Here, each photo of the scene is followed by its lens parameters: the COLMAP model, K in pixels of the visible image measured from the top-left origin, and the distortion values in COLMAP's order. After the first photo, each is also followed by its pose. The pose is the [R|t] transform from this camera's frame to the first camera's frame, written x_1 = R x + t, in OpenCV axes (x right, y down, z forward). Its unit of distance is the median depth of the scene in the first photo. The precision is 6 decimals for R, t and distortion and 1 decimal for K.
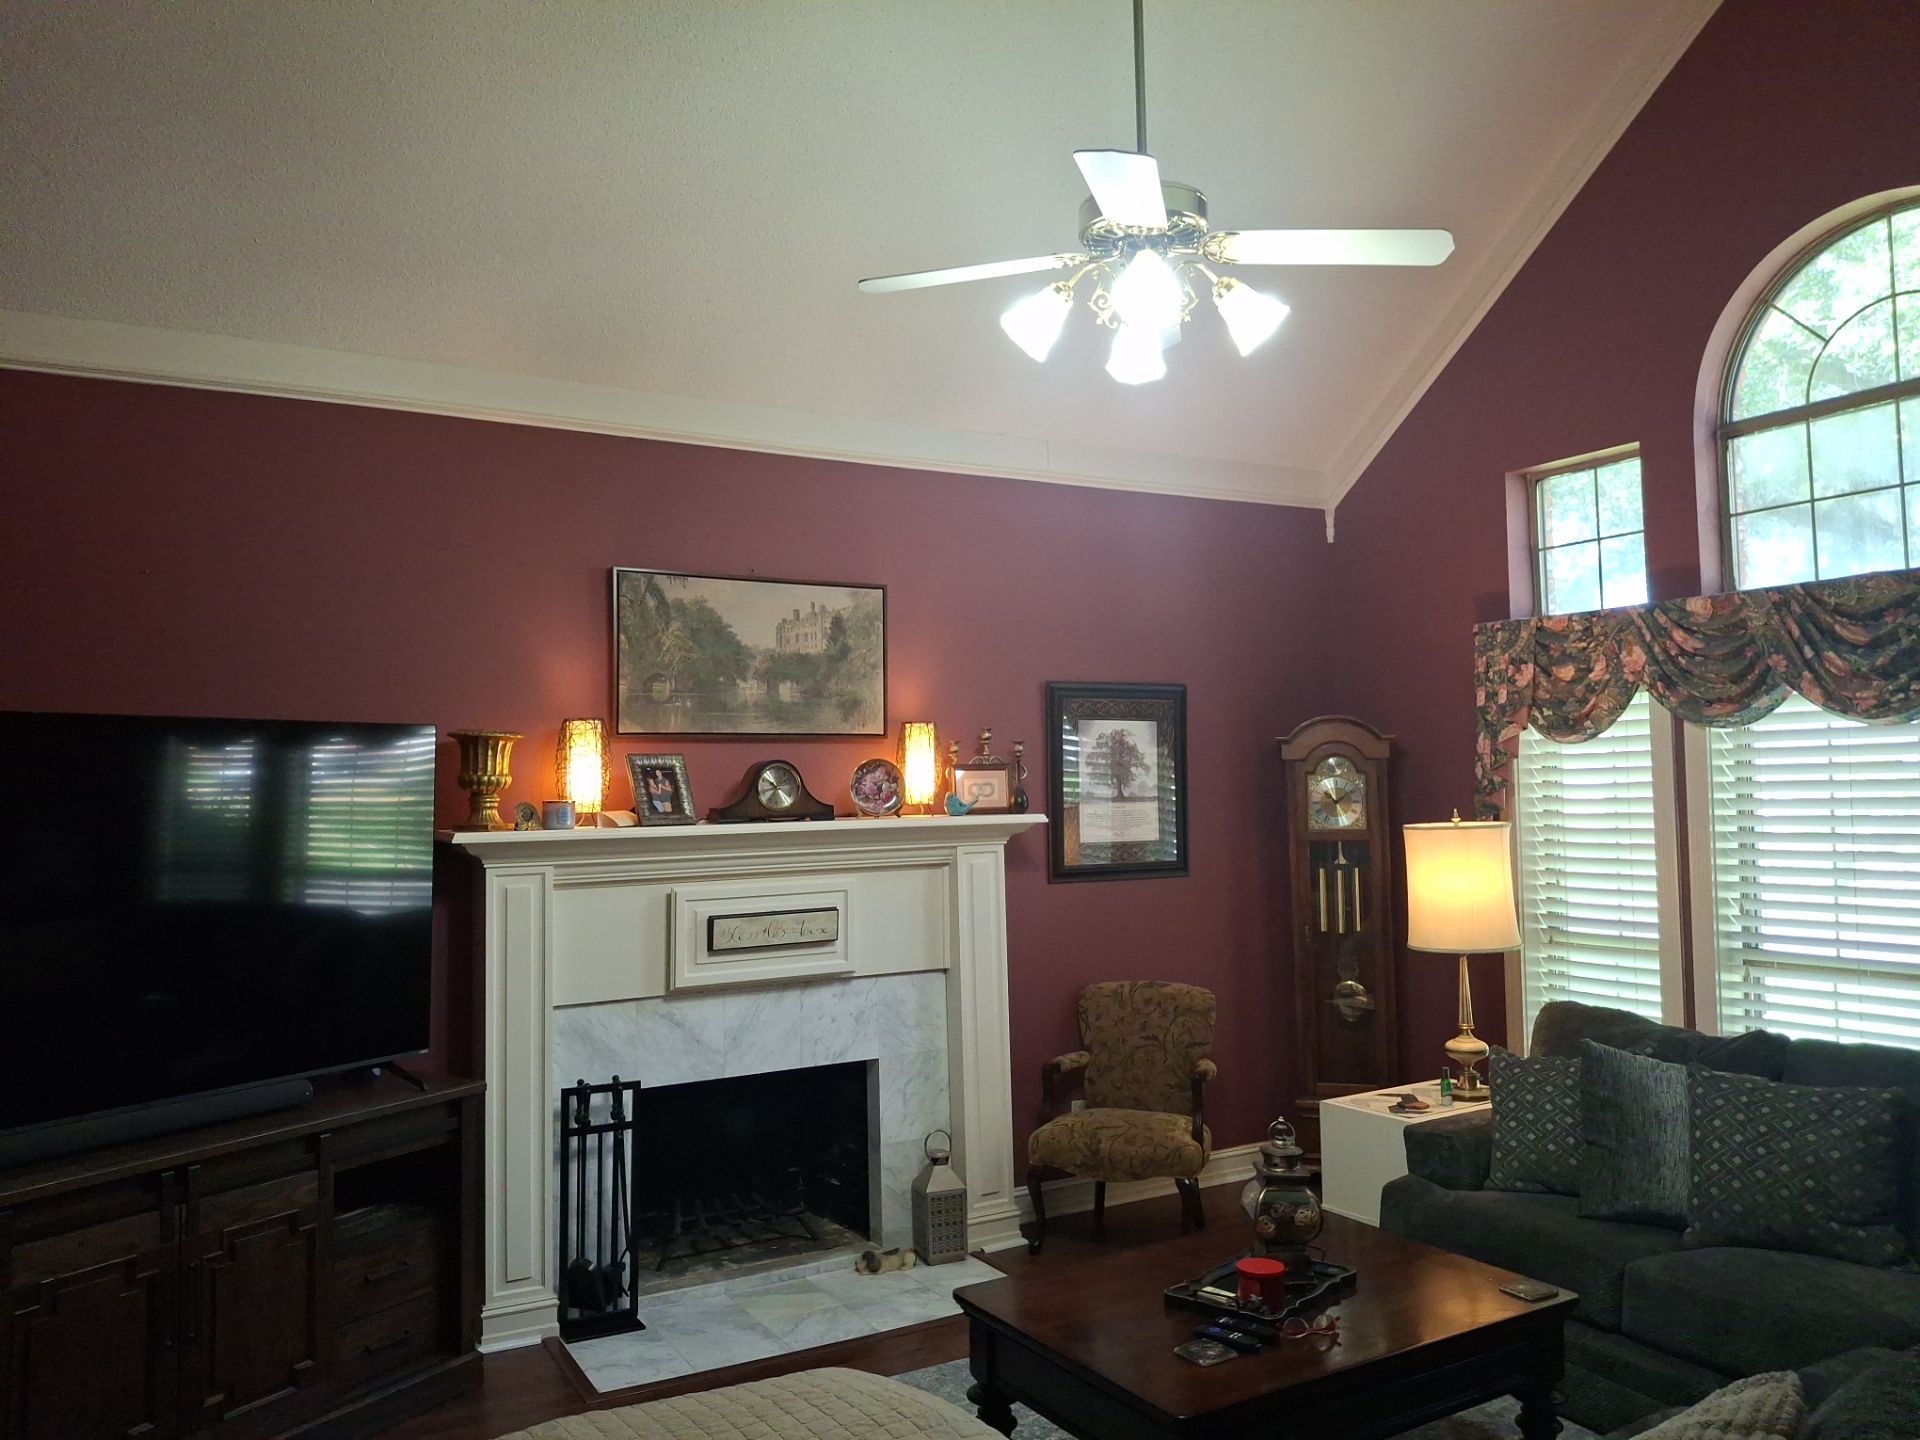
lens RADIAL K [[1481.1, 0, 959.4], [0, 1481.1, 683.8], [0, 0, 1]] dist [0.000838, 0.000567]
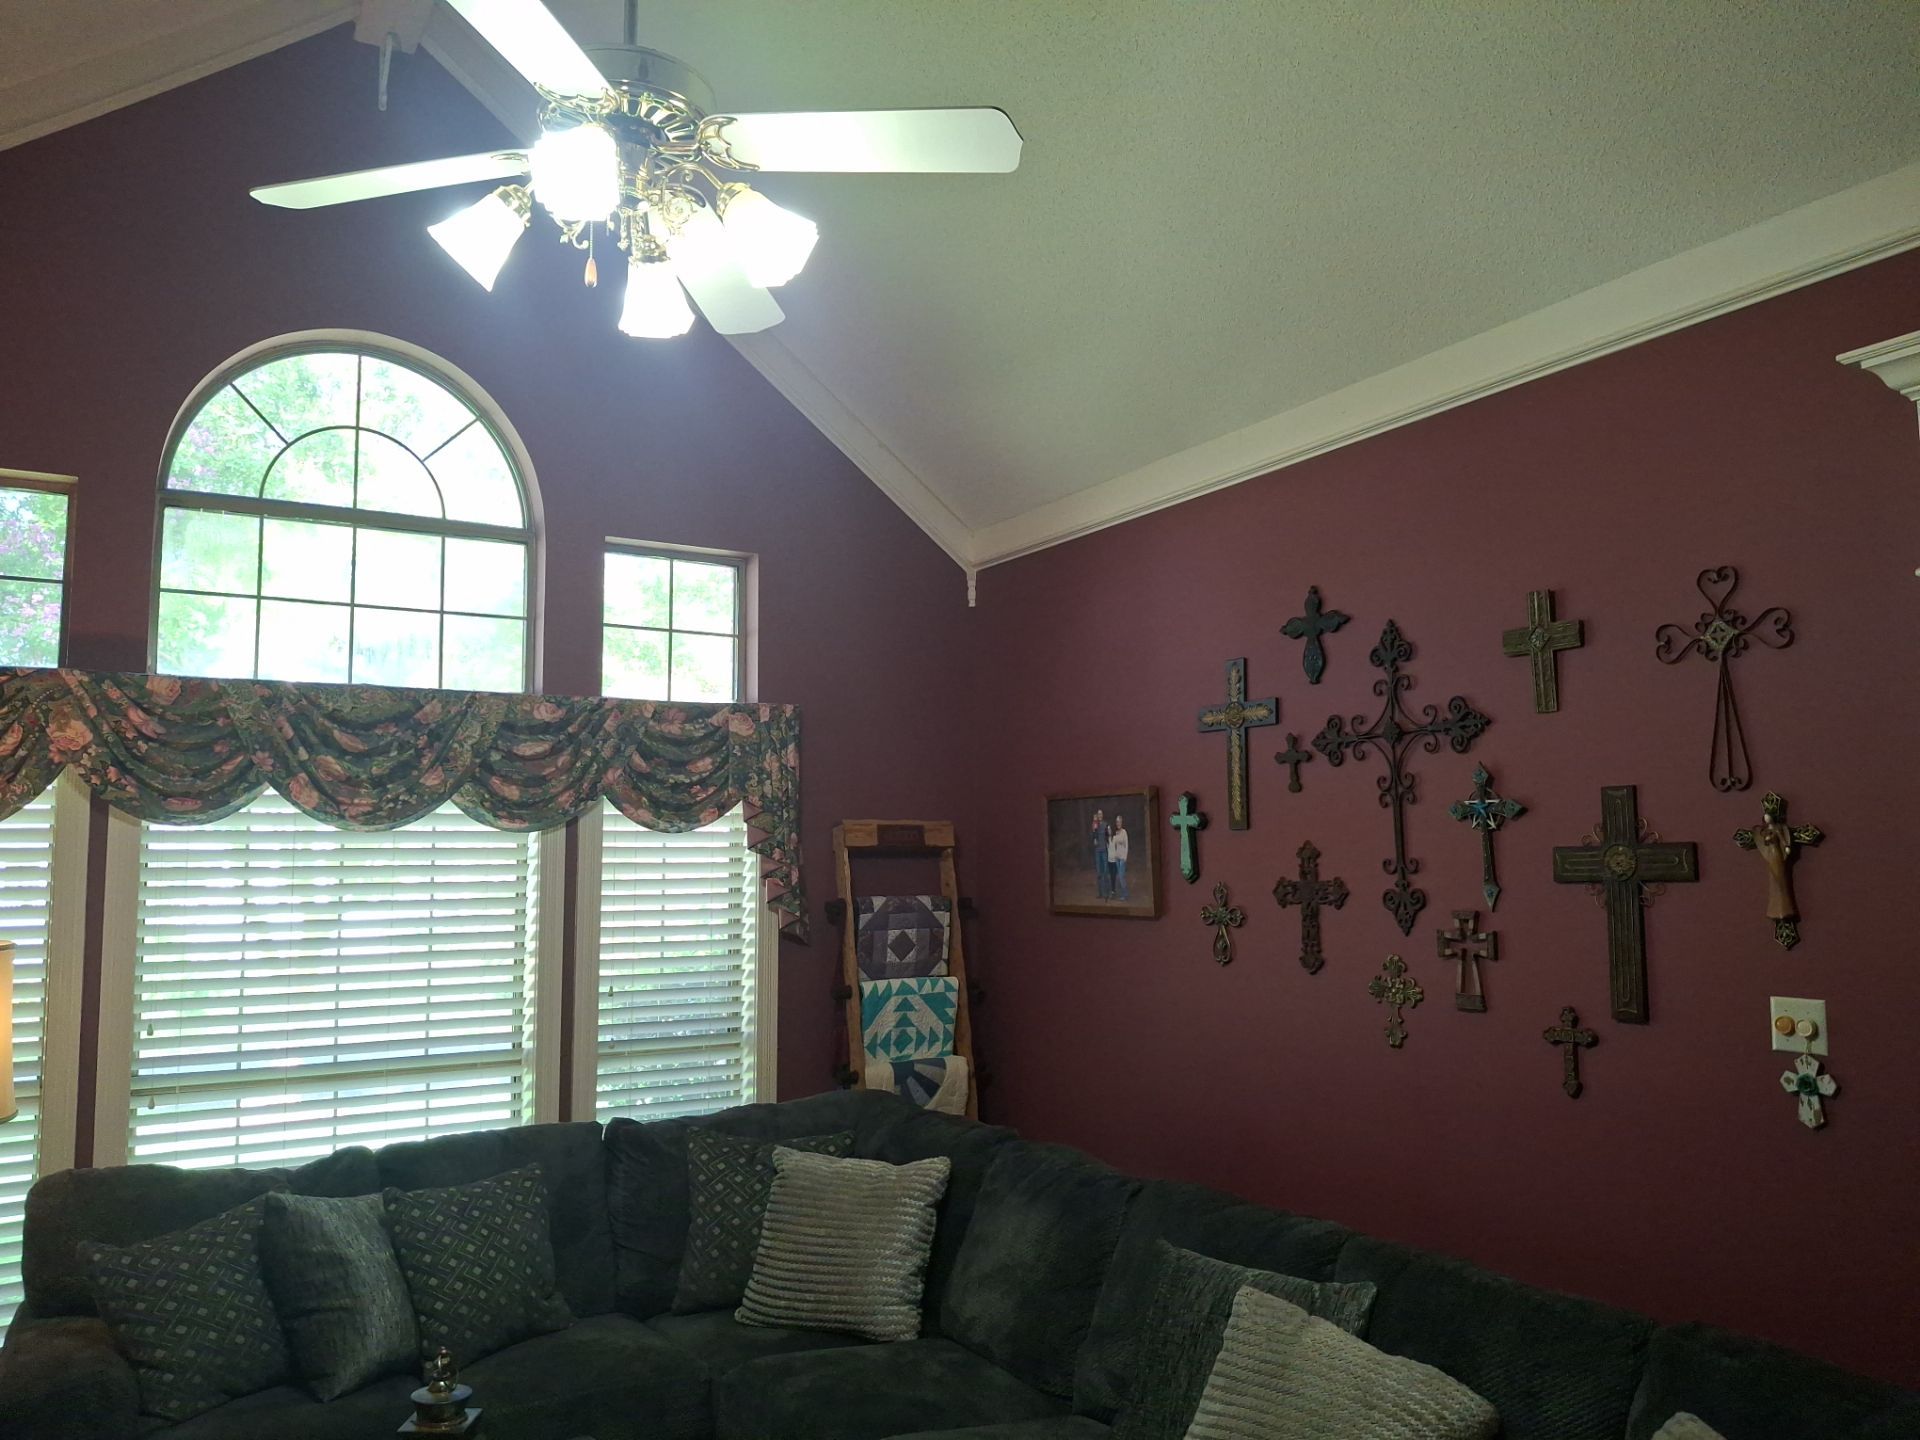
lens RADIAL K [[1402.3, 0, 958.3], [0, 1402.3, 746.4], [0, 0, 1]] dist [-0.007816, -0.004067]
pose [[-0.007108, 0.110487, 0.993852, -0.331353], [-0.059018, 0.992098, -0.110714, 0.048139], [-0.998232, -0.059442, -0.000531, 0.542532]]
